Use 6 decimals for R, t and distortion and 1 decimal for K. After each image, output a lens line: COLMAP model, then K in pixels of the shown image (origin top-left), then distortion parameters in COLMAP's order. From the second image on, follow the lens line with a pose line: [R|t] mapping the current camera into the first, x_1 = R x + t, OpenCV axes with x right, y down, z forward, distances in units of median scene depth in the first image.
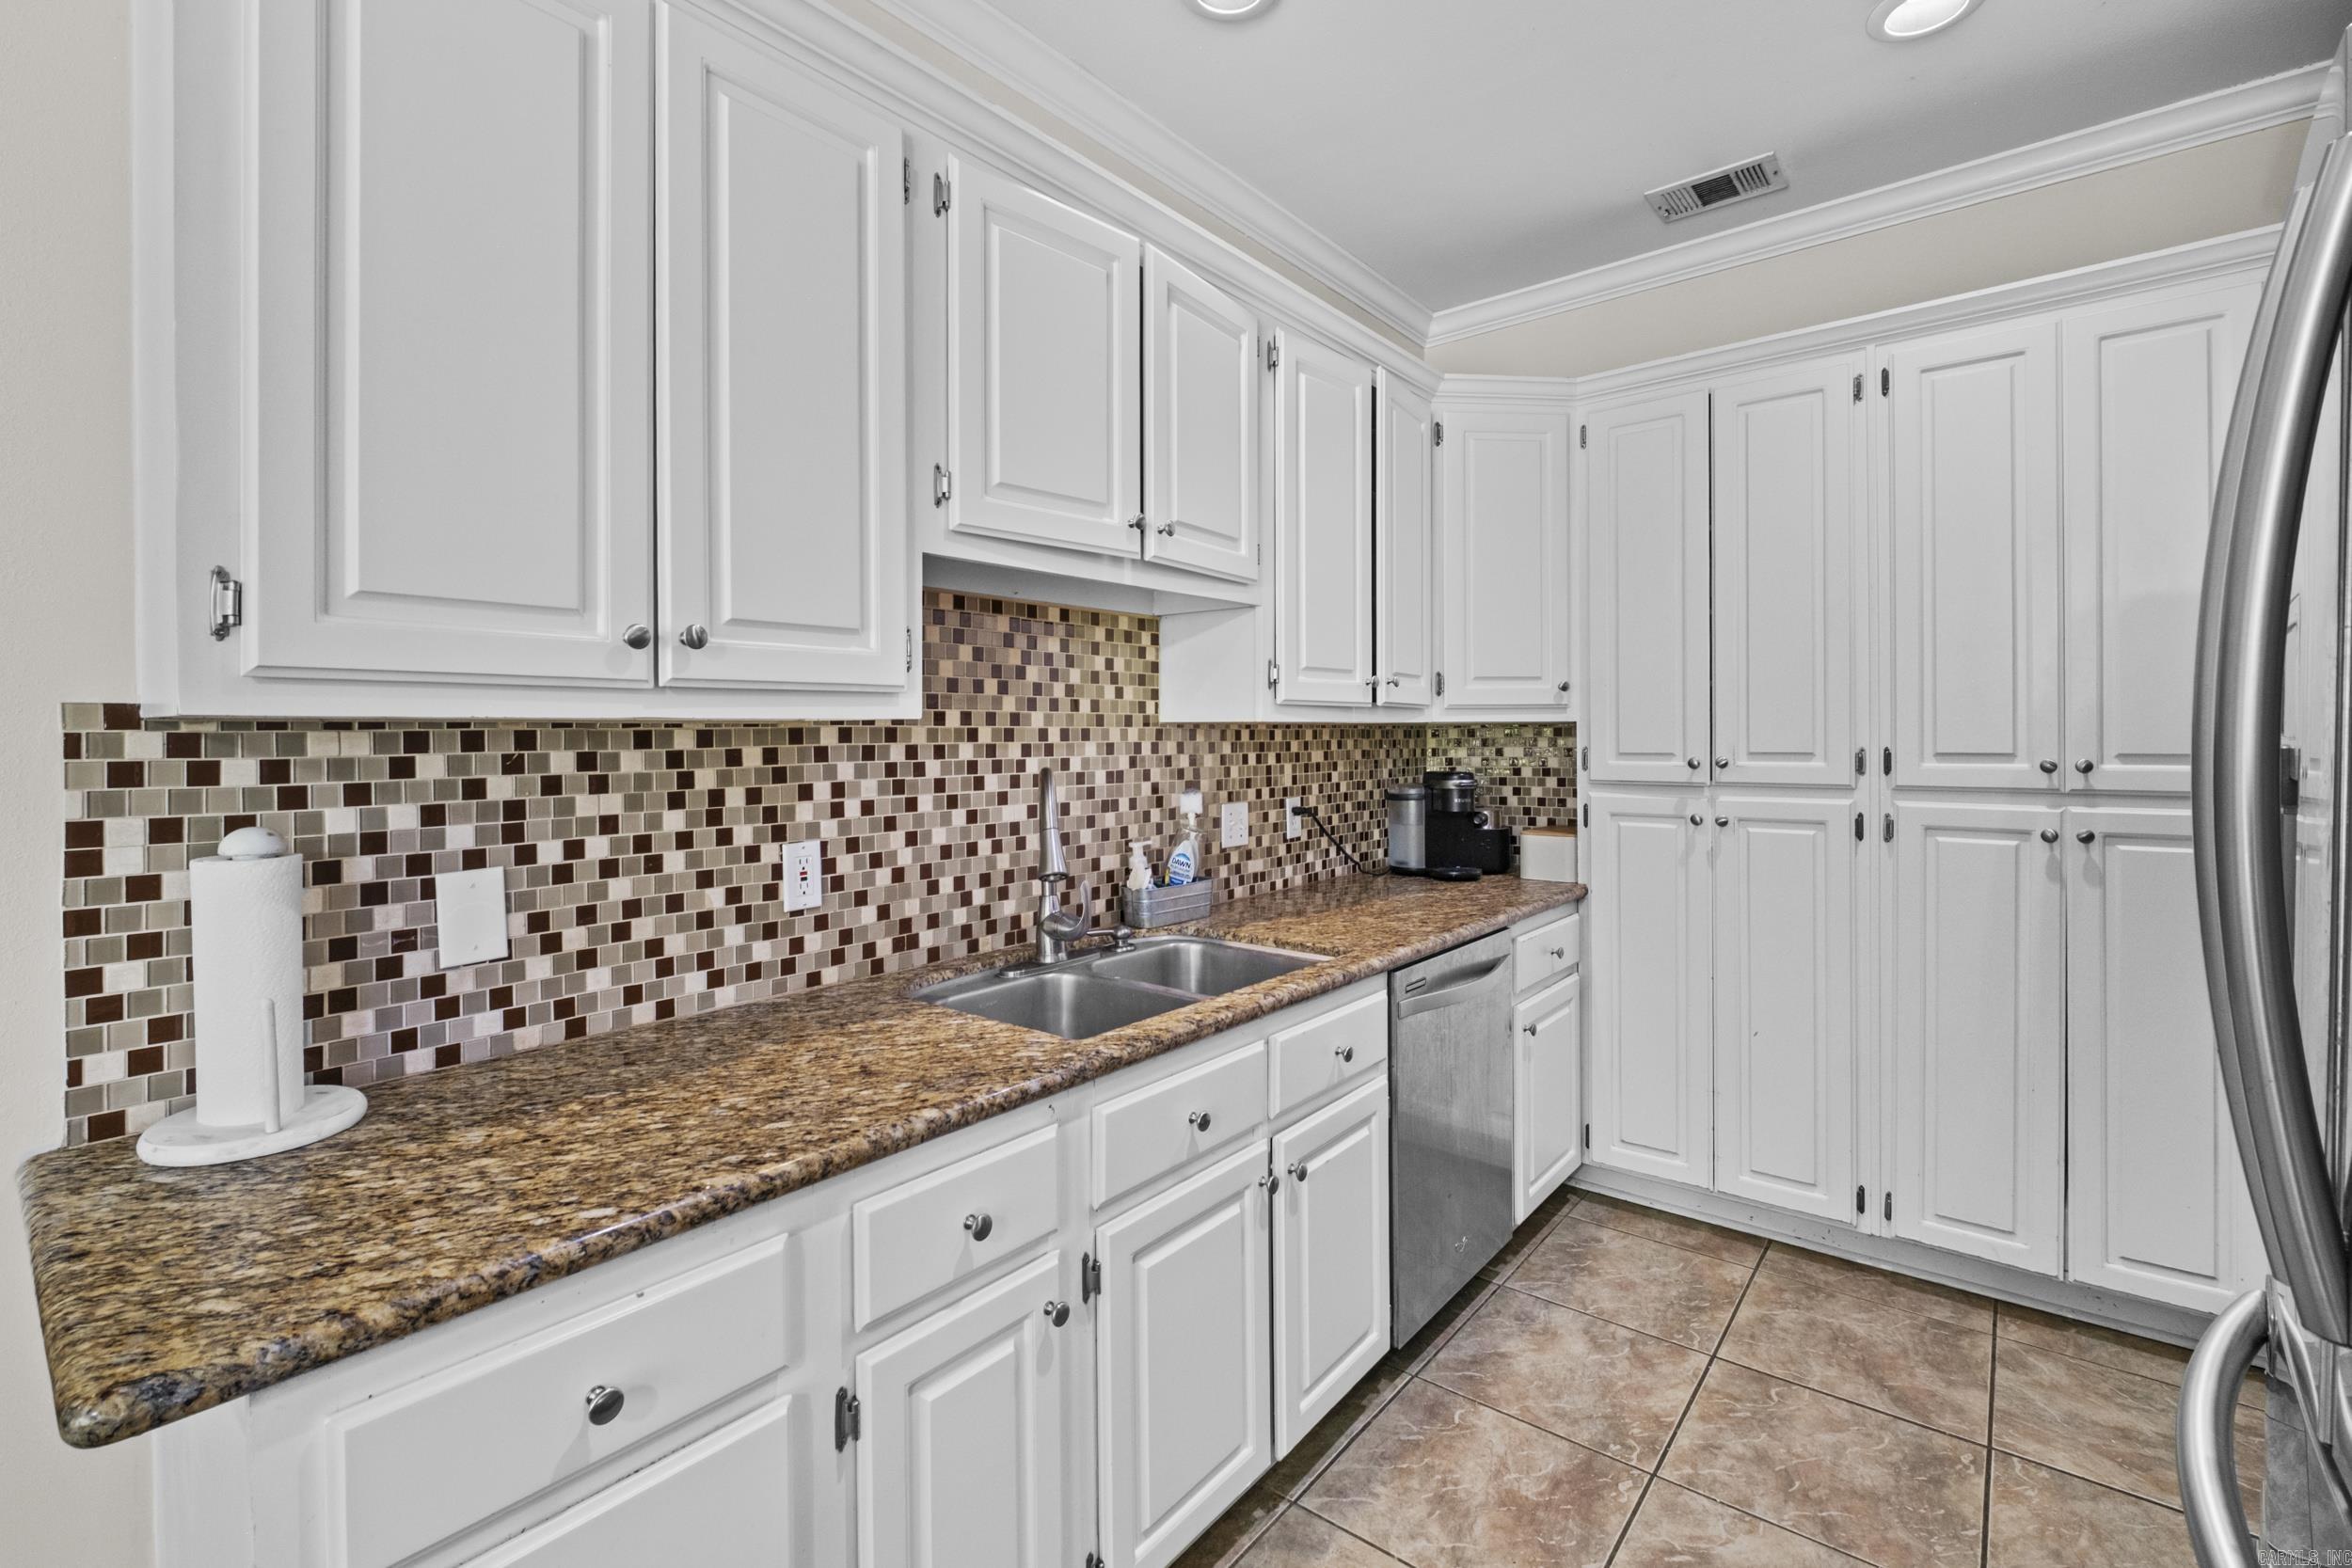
lens RADIAL K [[1032.6, 0, 1156.2], [0, 1032.6, 739.1], [0, 0, 1]] dist [-0.009811, -0.000671]
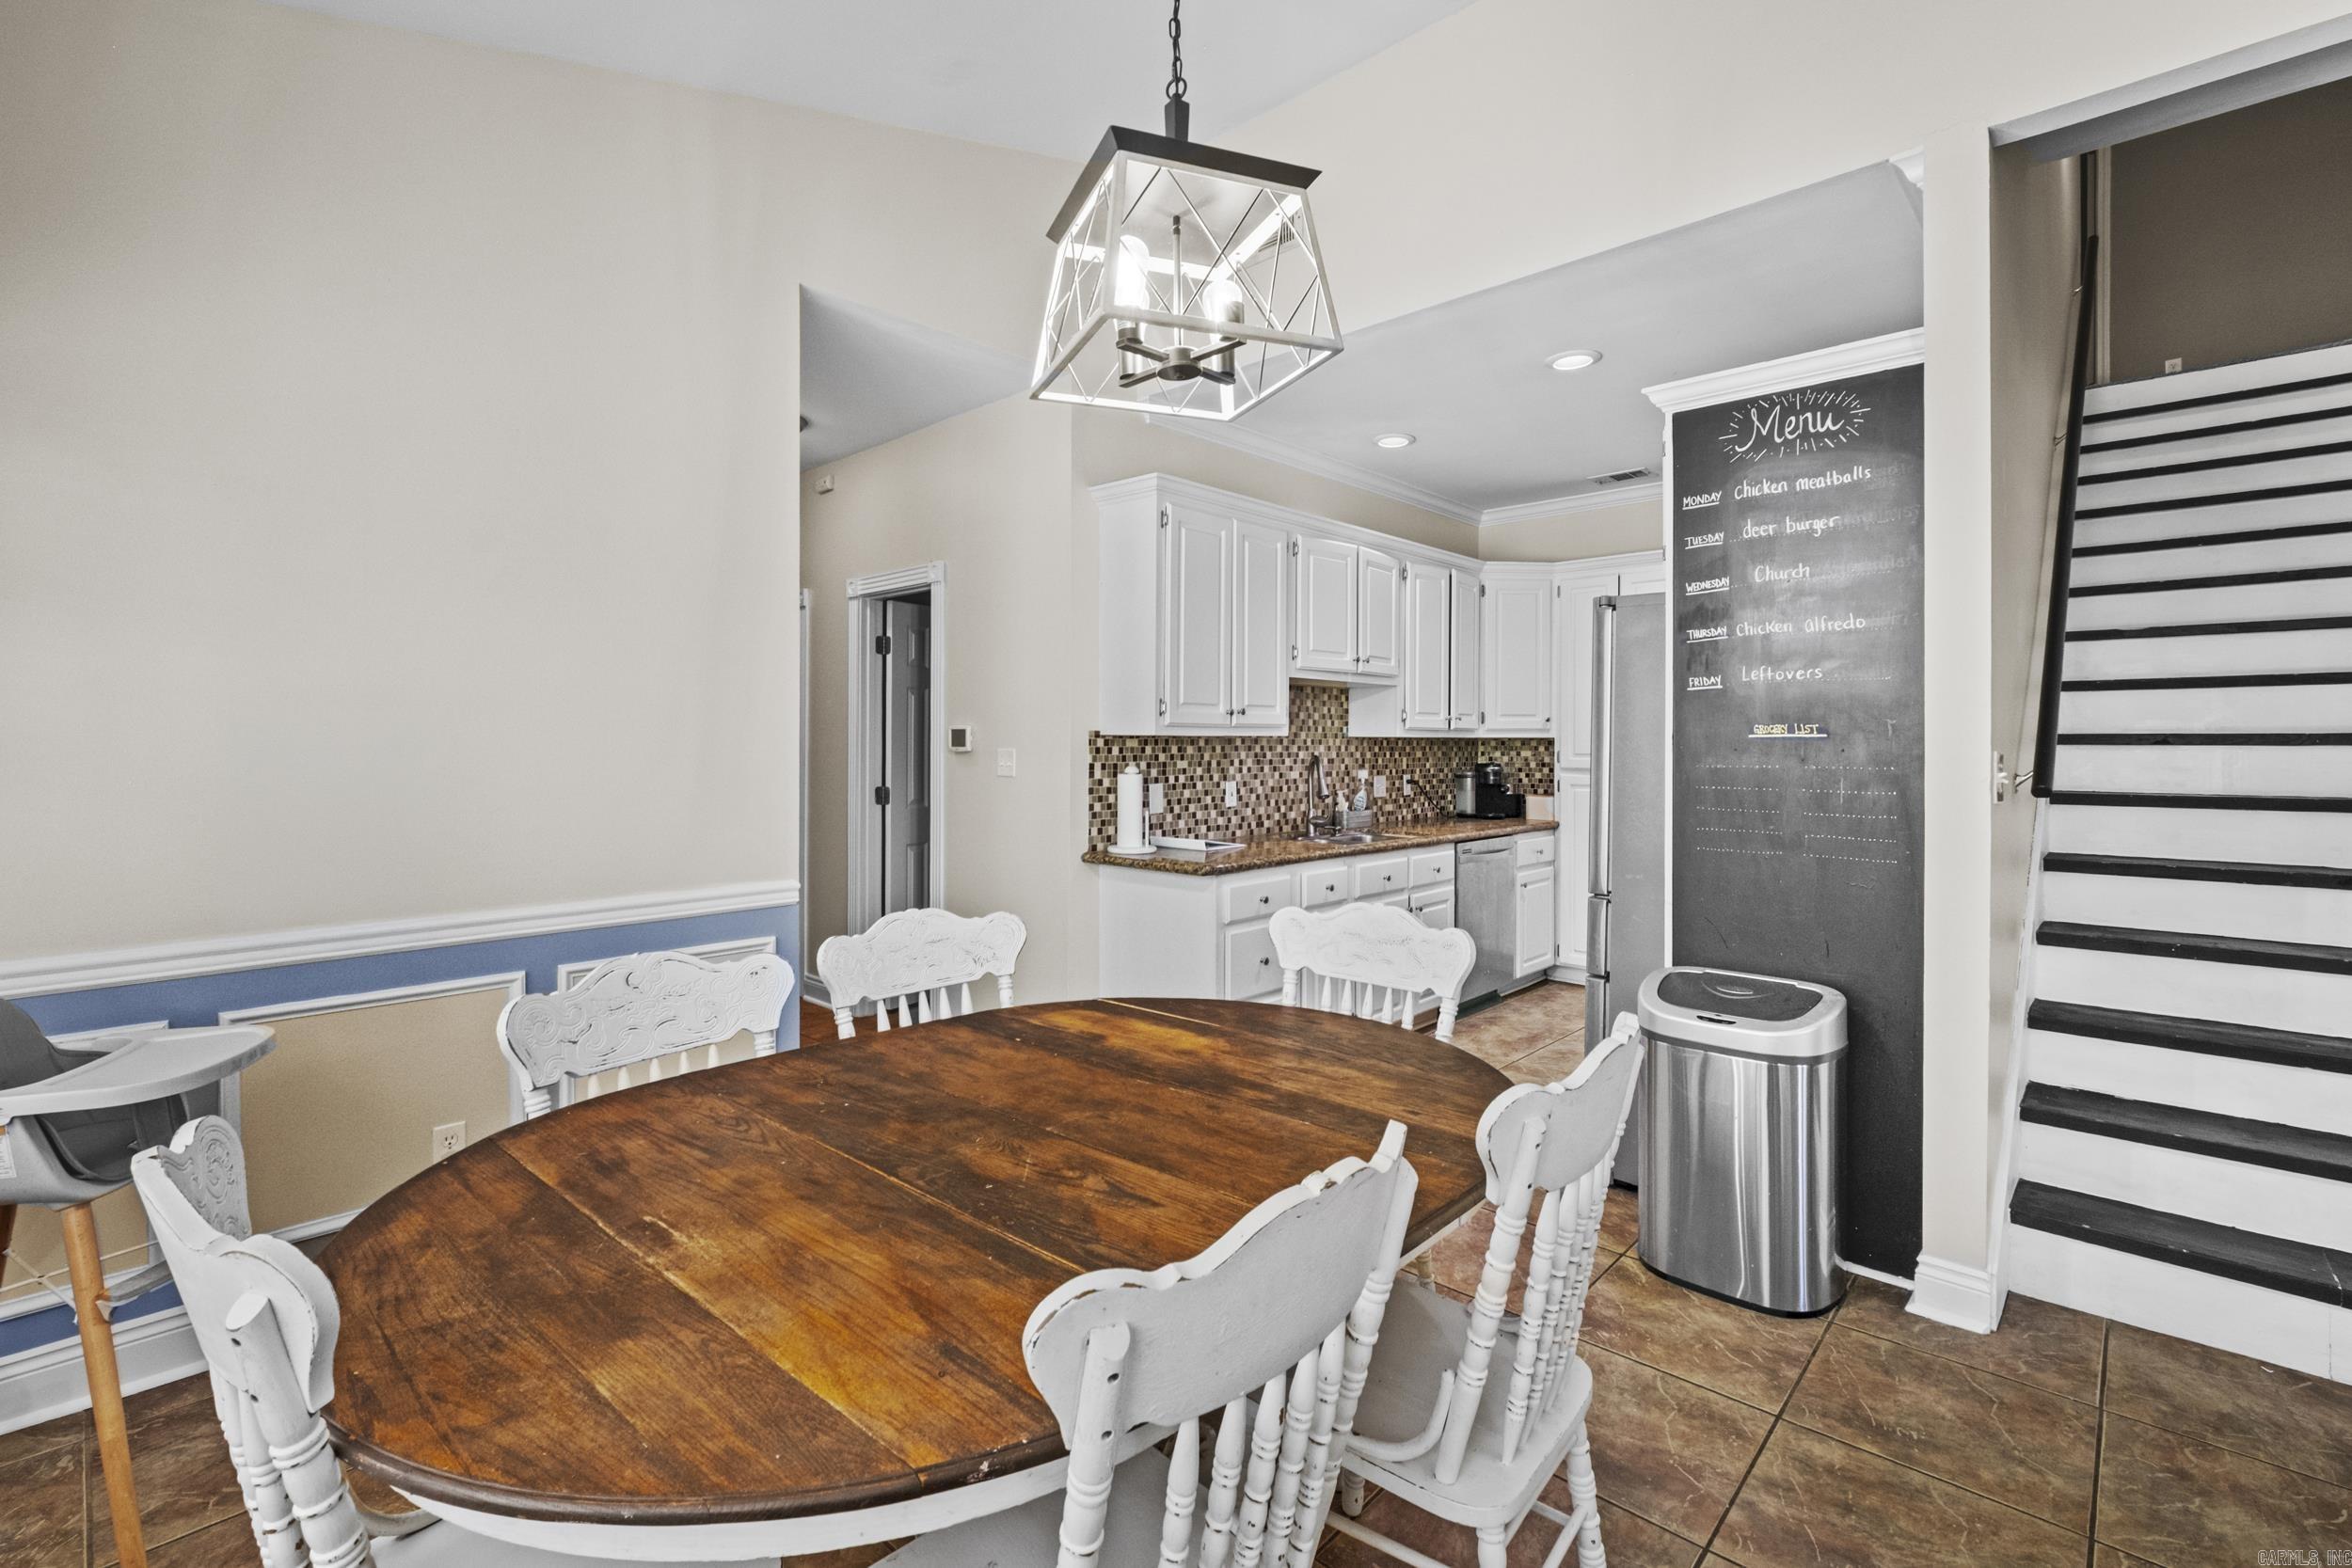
lens RADIAL K [[1032.6, 0, 1156.2], [0, 1032.6, 739.1], [0, 0, 1]] dist [-0.009811, -0.000671]
pose [[0.997925, 0.009136, -0.063739, -0.286073], [-0.009627, 0.999926, -0.007407, 0.009523], [0.063666, 0.008005, 0.997939, -1.296882]]
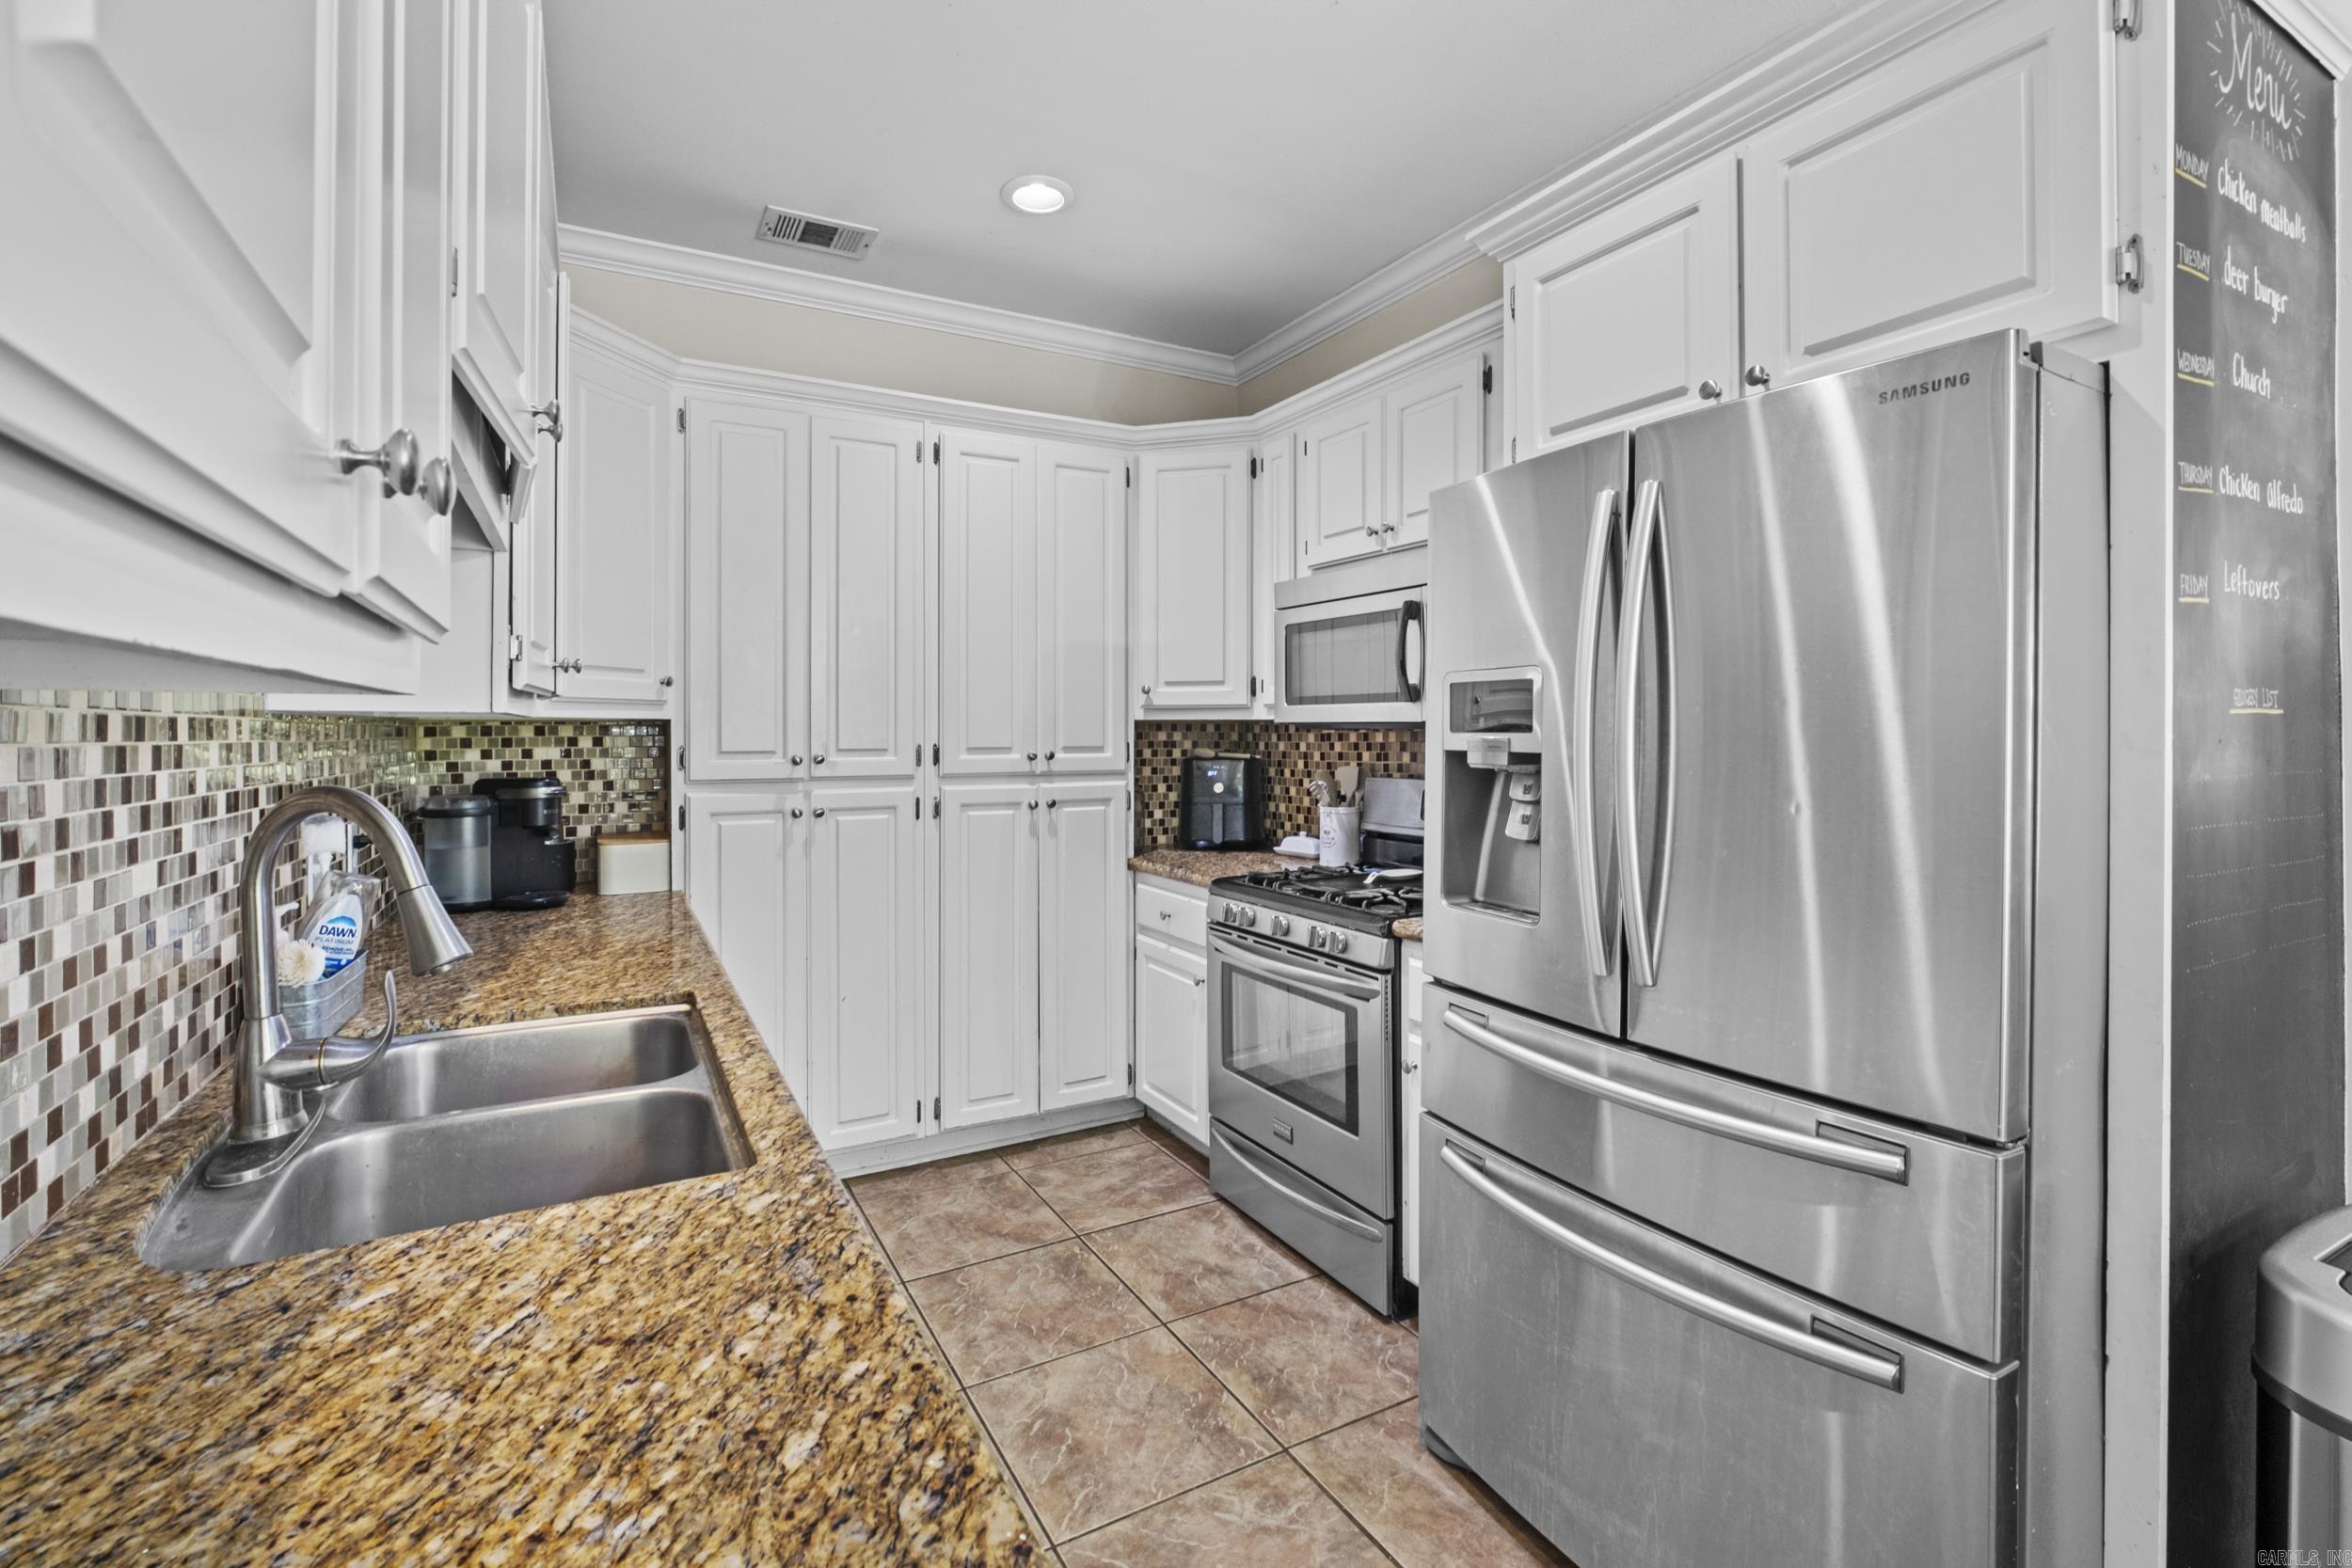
lens RADIAL K [[1032.6, 0, 1156.2], [0, 1032.6, 739.1], [0, 0, 1]] dist [-0.009811, -0.000671]
pose [[0.362982, -0.001528, 0.931795, -0.404300], [0.003206, 0.999995, 0.000390, 0.002879], [-0.931790, 0.002846, 0.362985, 0.320218]]
